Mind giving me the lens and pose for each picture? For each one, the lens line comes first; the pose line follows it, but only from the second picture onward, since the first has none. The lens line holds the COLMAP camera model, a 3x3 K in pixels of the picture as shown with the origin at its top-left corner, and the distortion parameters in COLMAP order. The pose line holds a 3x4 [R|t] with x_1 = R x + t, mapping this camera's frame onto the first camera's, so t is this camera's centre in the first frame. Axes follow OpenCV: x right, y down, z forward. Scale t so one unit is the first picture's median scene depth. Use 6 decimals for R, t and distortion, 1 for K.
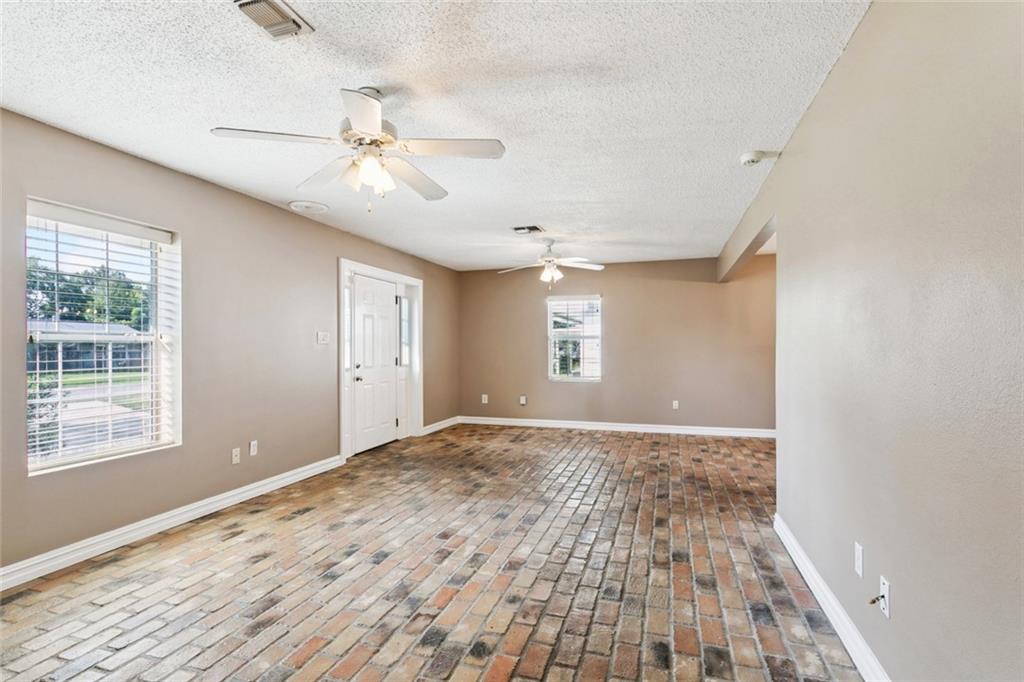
lens RADIAL K [[494.5, 0, 512.0], [0, 494.5, 341.0], [0, 0, 1]] dist [-0.000374, 0.000033]
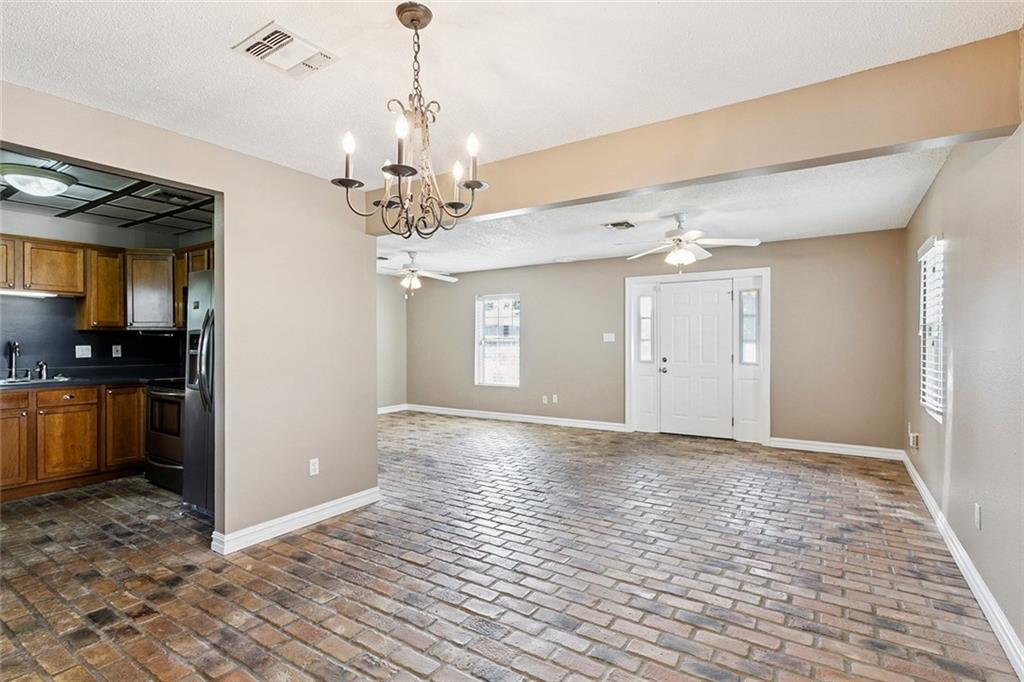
lens RADIAL K [[494.5, 0, 512.0], [0, 494.5, 341.0], [0, 0, 1]] dist [-0.000374, 0.000033]
pose [[-0.272015, -0.005915, -0.962275, 1.026279], [0.012981, 0.999868, -0.009816, 0.013050], [0.962206, -0.015162, -0.271902, 1.063578]]
